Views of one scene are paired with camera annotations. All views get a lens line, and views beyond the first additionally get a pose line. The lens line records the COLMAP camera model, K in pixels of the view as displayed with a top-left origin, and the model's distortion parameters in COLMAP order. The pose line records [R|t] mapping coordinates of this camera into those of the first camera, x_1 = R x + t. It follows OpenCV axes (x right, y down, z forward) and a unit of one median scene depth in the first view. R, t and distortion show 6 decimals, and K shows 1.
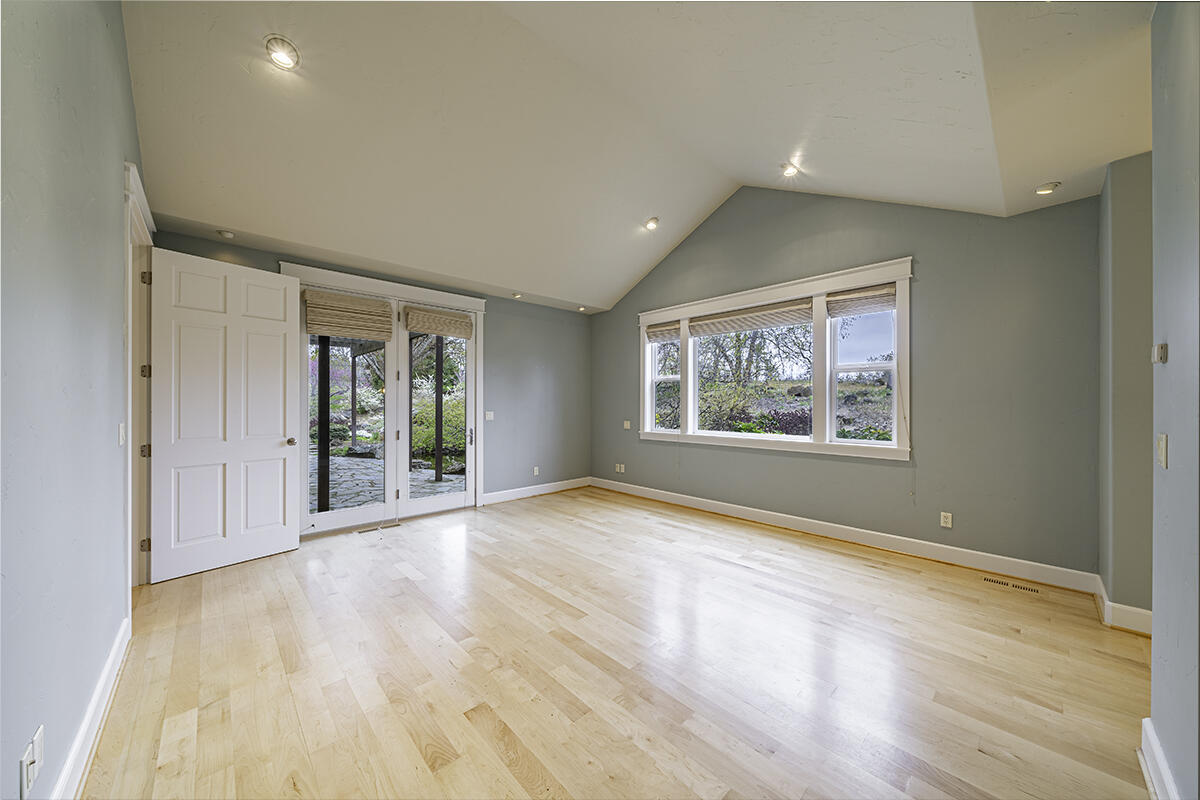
lens RADIAL K [[412.8, 0, 604.8], [0, 412.8, 402.1], [0, 0, 1]] dist [0.001997, -0.000282]
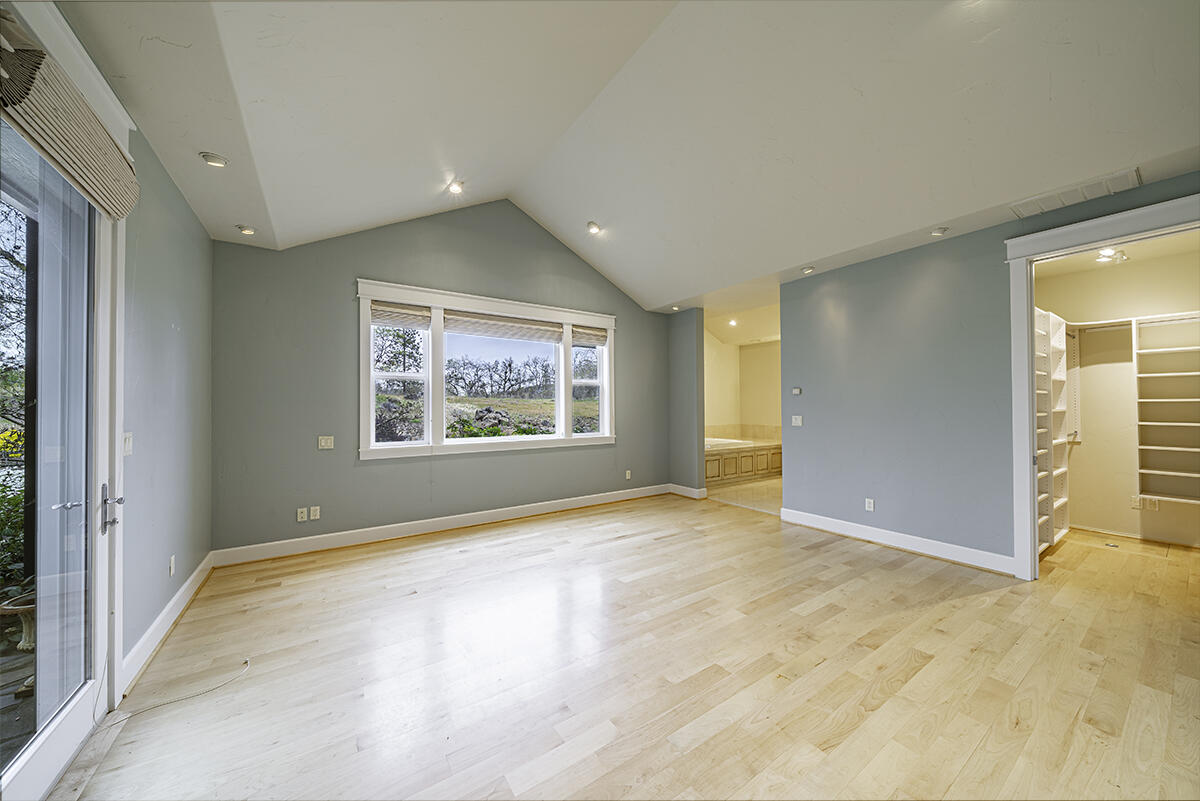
lens RADIAL K [[412.8, 0, 598.8], [0, 412.8, 404.2], [0, 0, 1]] dist [0.001997, -0.000282]
pose [[0.170323, 0.011382, 0.985322, -0.704161], [0.005180, 0.999909, -0.012446, 0.008256], [-0.985375, 0.007224, 0.170249, 0.652723]]
